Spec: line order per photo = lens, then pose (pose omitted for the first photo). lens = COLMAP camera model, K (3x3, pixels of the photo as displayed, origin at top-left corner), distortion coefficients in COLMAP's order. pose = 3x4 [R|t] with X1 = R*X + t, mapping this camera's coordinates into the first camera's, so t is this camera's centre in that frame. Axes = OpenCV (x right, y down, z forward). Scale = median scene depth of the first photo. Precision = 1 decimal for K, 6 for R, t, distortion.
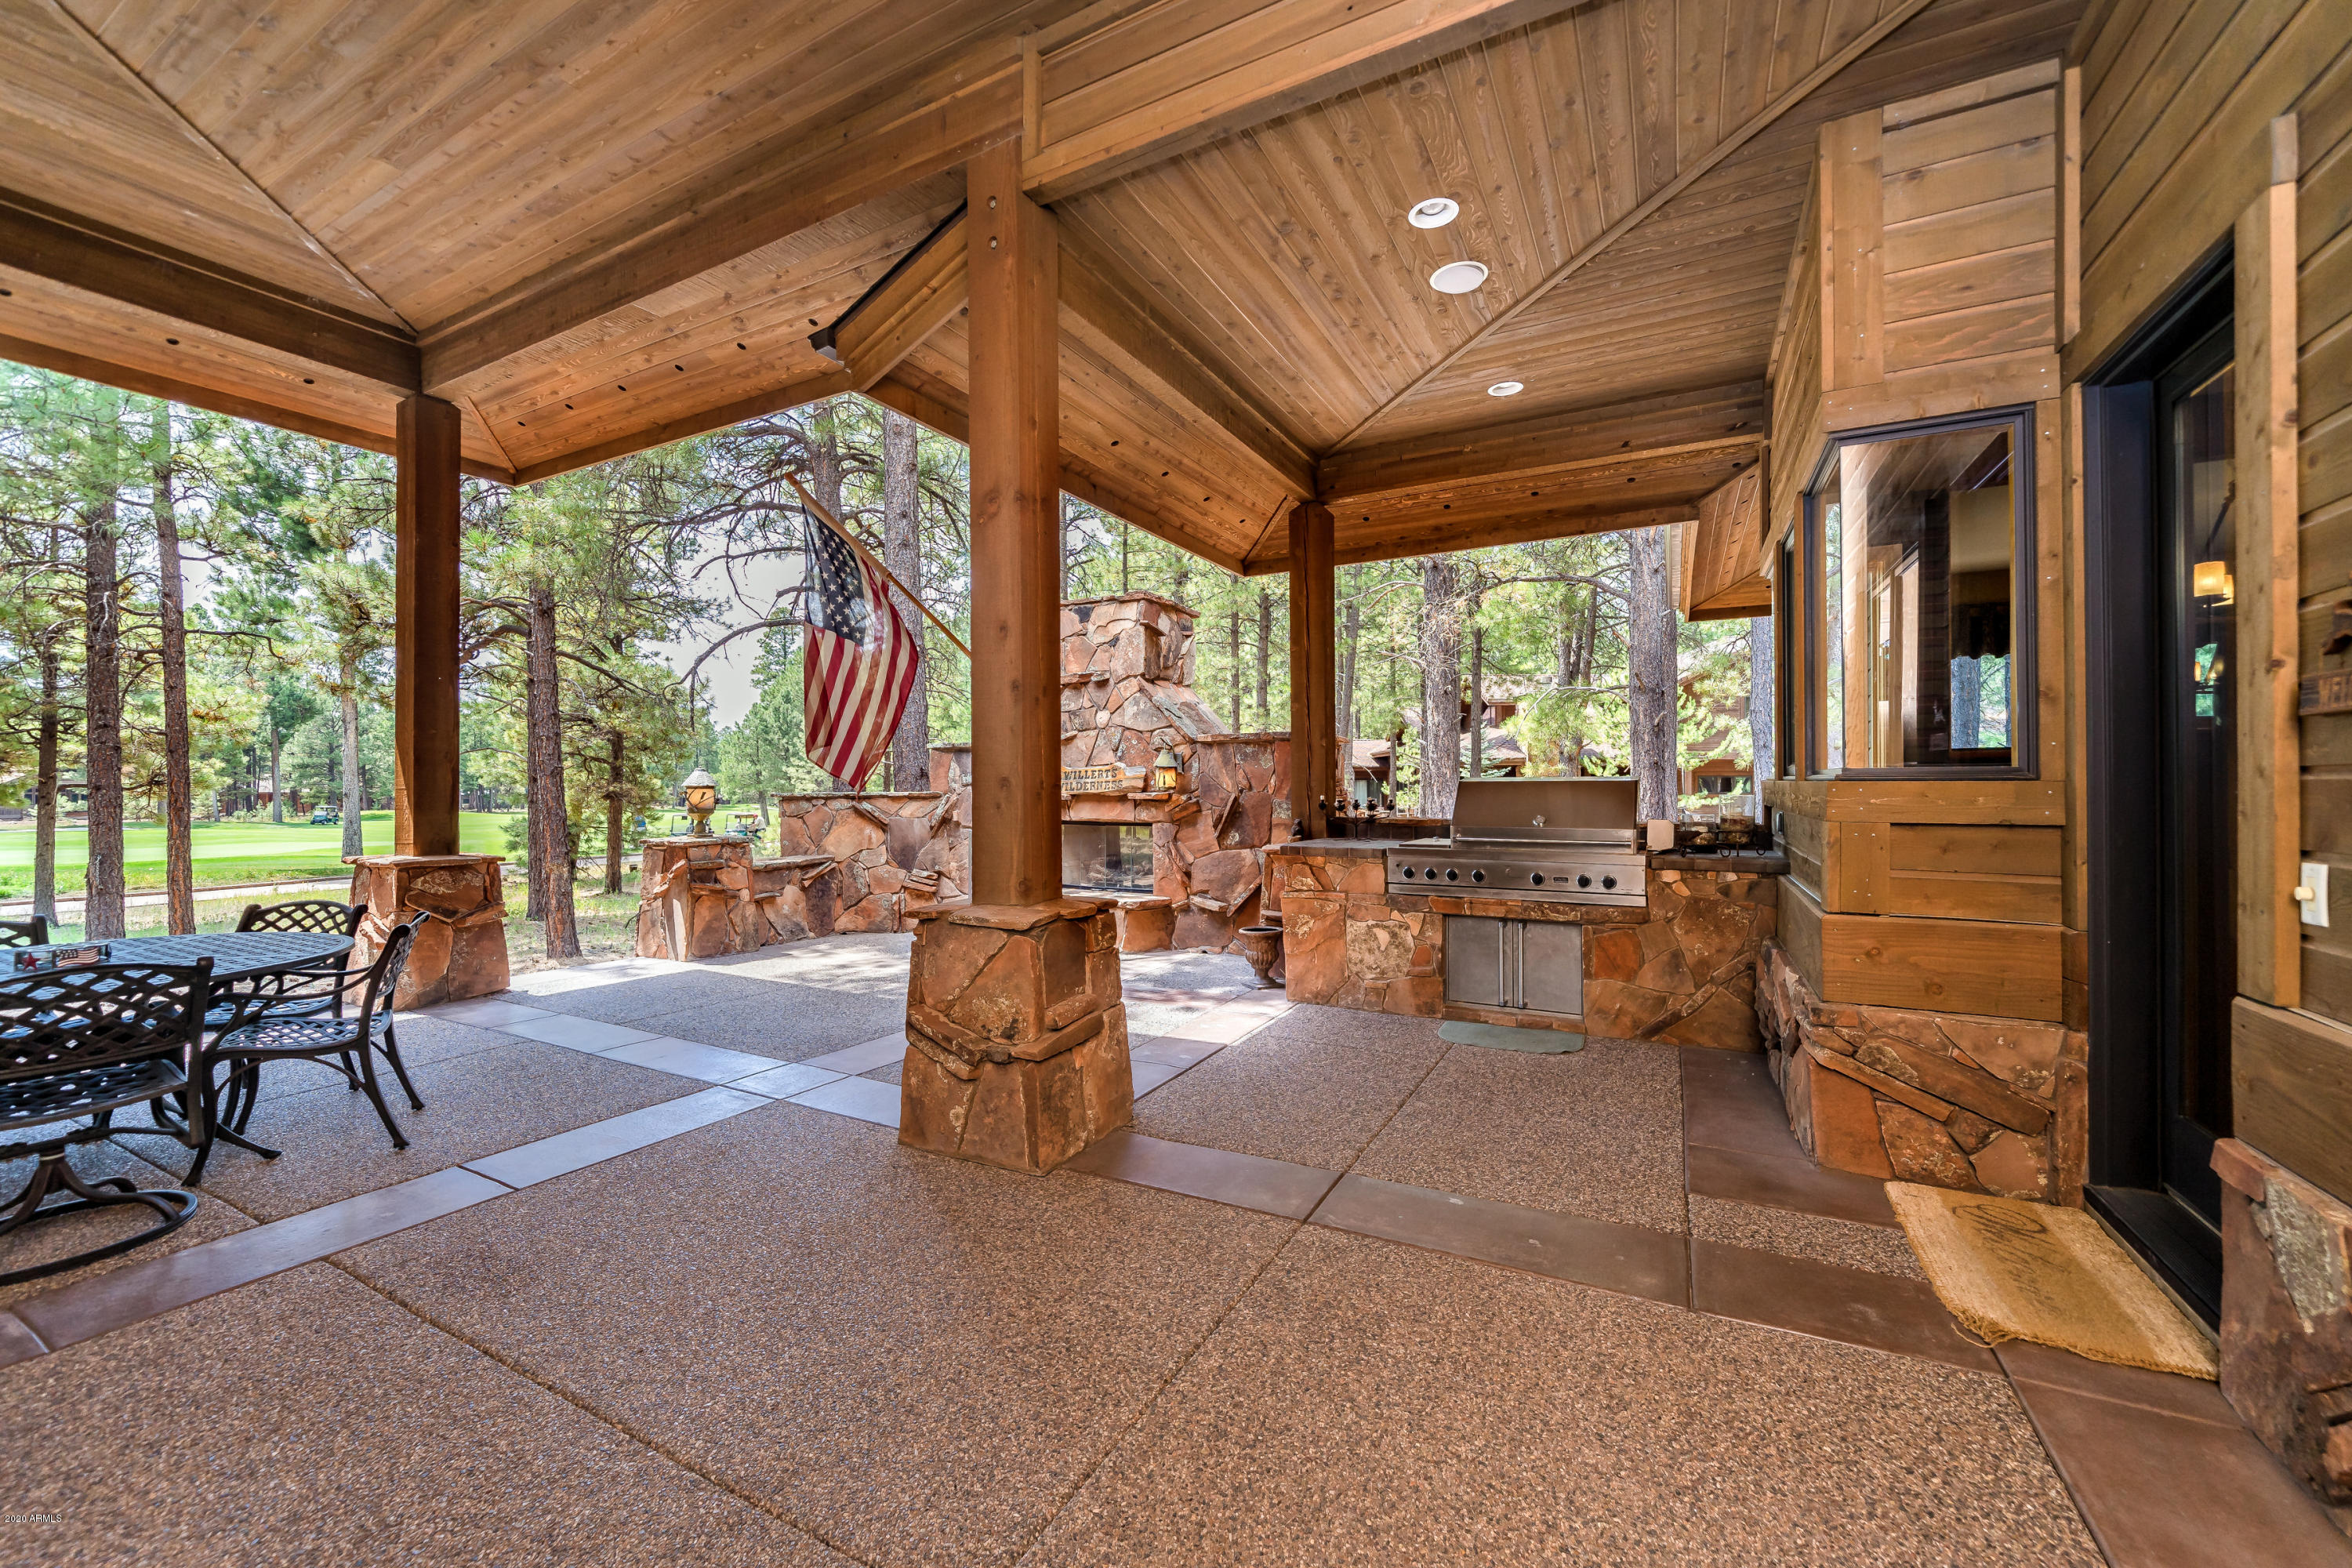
lens RADIAL K [[935.8, 0, 1176.0], [0, 935.8, 784.0], [0, 0, 1]] dist [0.000008, 0.000016]
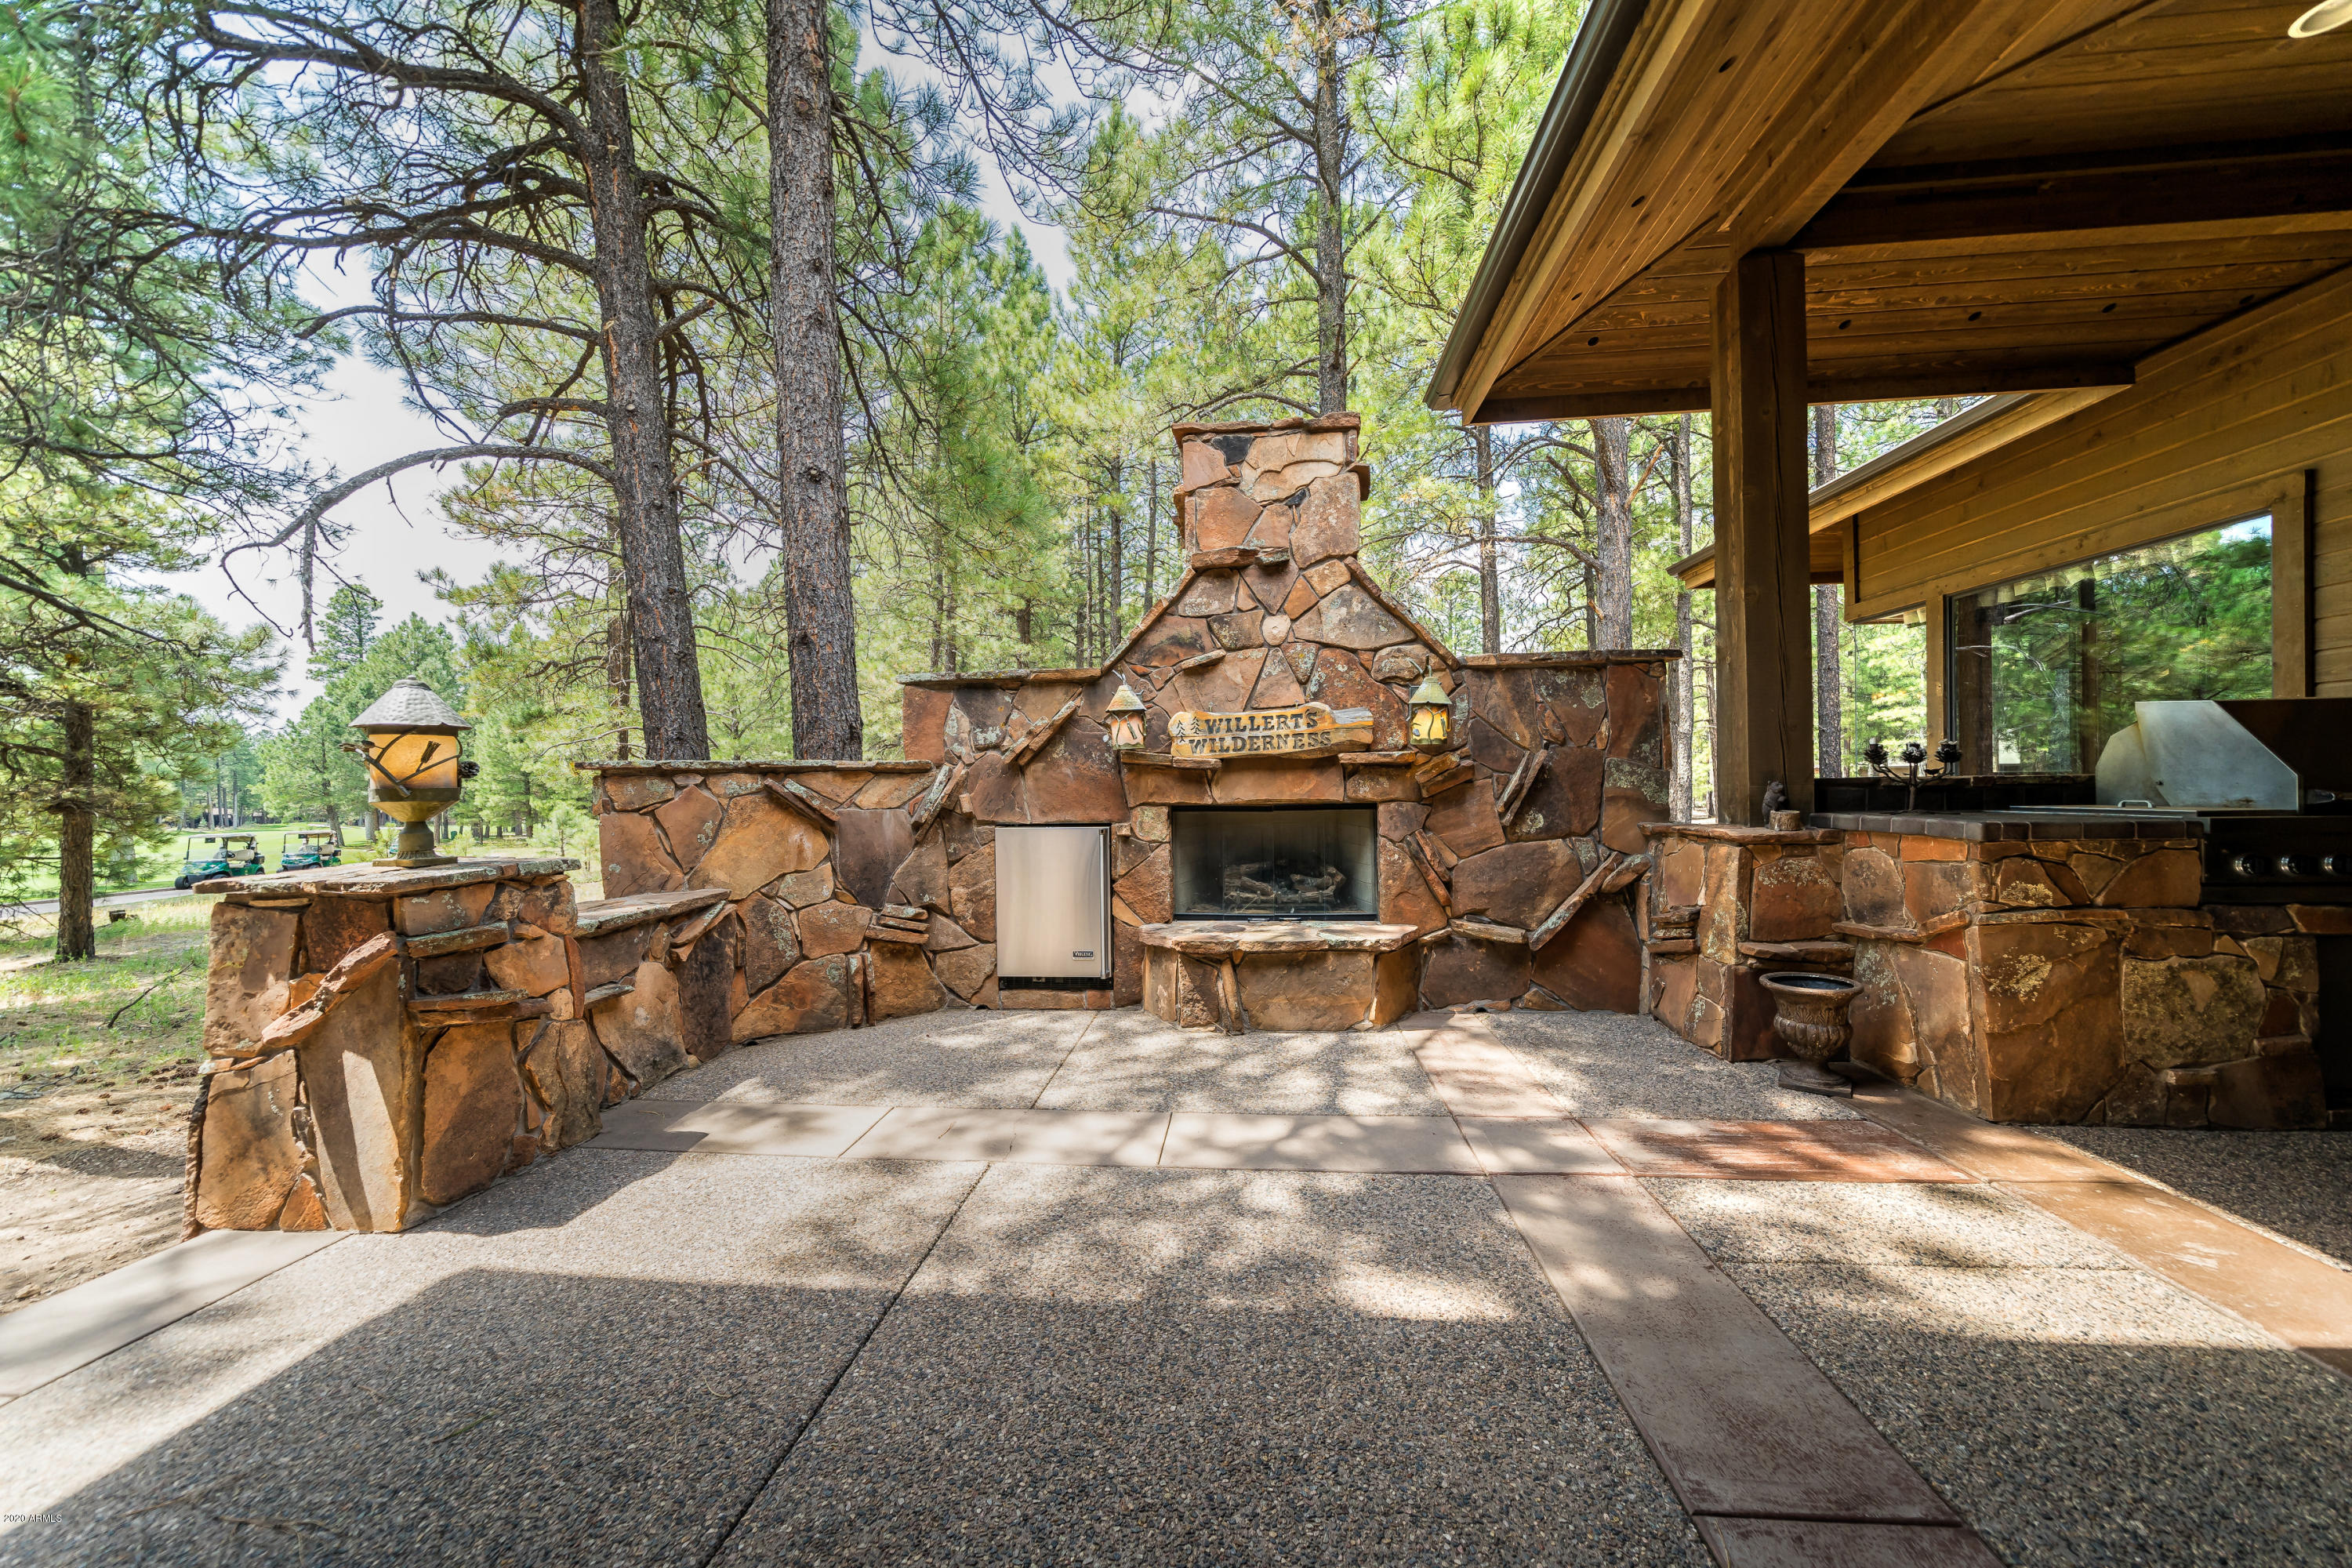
lens RADIAL K [[816.4, 0, 1184.0], [0, 816.4, 794.6], [0, 0, 1]] dist [-0.001647, -0.000092]
pose [[0.921422, -0.017991, 0.388148, -0.332201], [0.015210, 0.999832, 0.010235, 0.028084], [-0.388267, -0.003527, 0.921540, 0.548534]]
